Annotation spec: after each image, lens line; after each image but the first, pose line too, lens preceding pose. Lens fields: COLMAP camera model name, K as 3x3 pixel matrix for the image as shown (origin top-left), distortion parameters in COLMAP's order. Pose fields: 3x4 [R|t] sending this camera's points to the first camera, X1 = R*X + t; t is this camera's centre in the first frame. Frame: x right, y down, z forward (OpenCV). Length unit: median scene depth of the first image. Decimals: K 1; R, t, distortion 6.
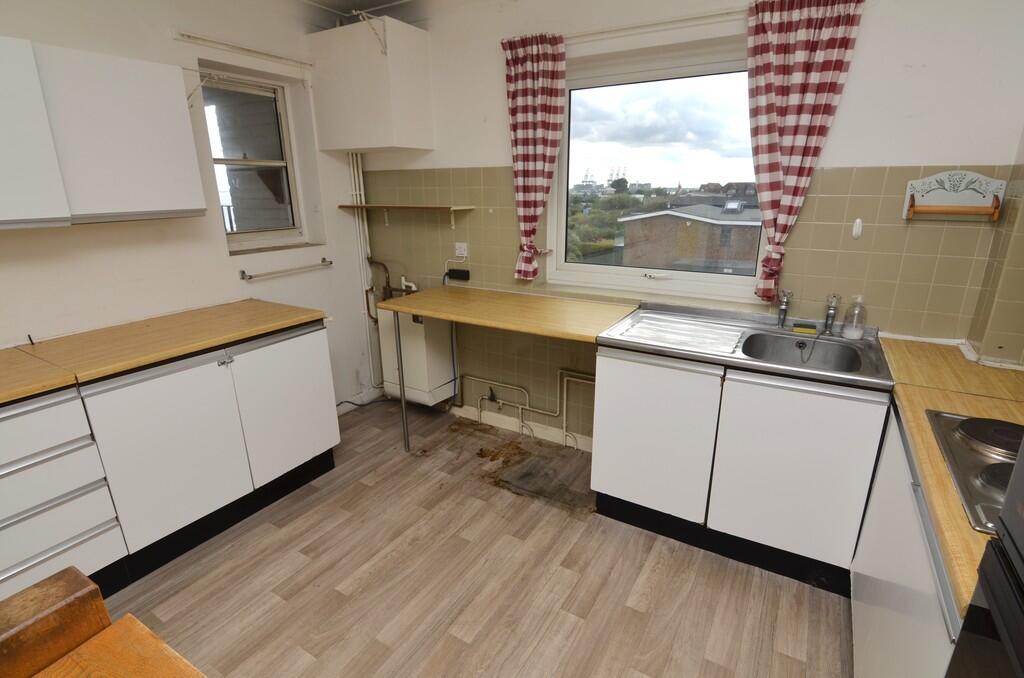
lens RADIAL K [[494.0, 0, 506.1], [0, 494.0, 344.0], [0, 0, 1]] dist [-0.025199, -0.002620]
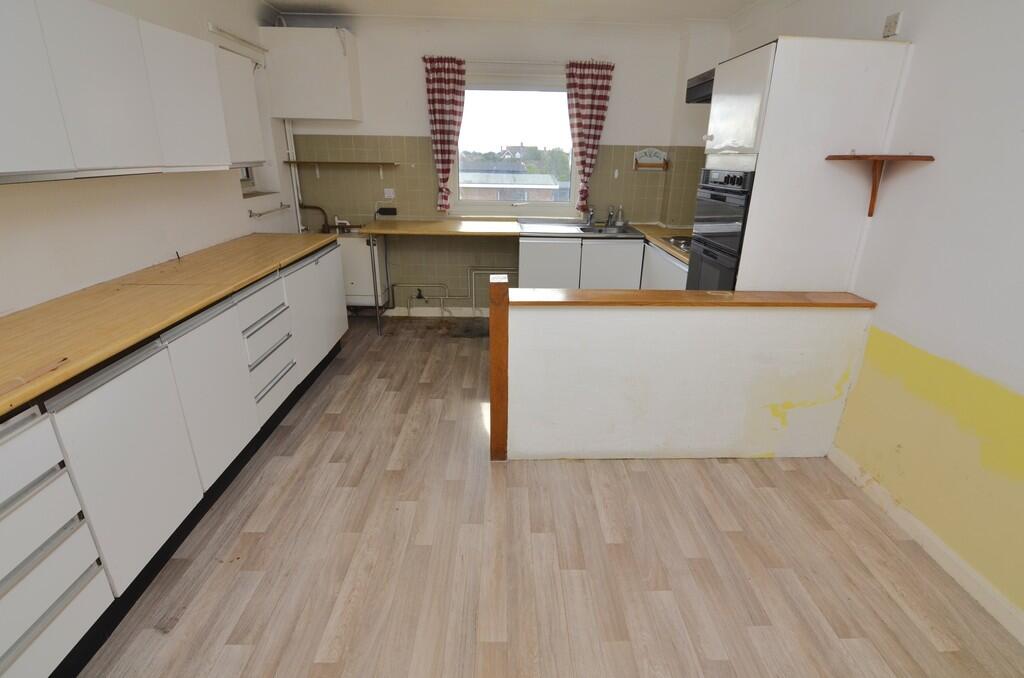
lens RADIAL K [[494.0, 0, 519.4], [0, 494.0, 338.2], [0, 0, 1]] dist [-0.025199, -0.002620]
pose [[0.845848, -0.165588, 0.507071, -0.676984], [0.135720, 0.986121, 0.095630, 0.165866], [-0.515869, -0.012069, 0.856583, -0.511364]]
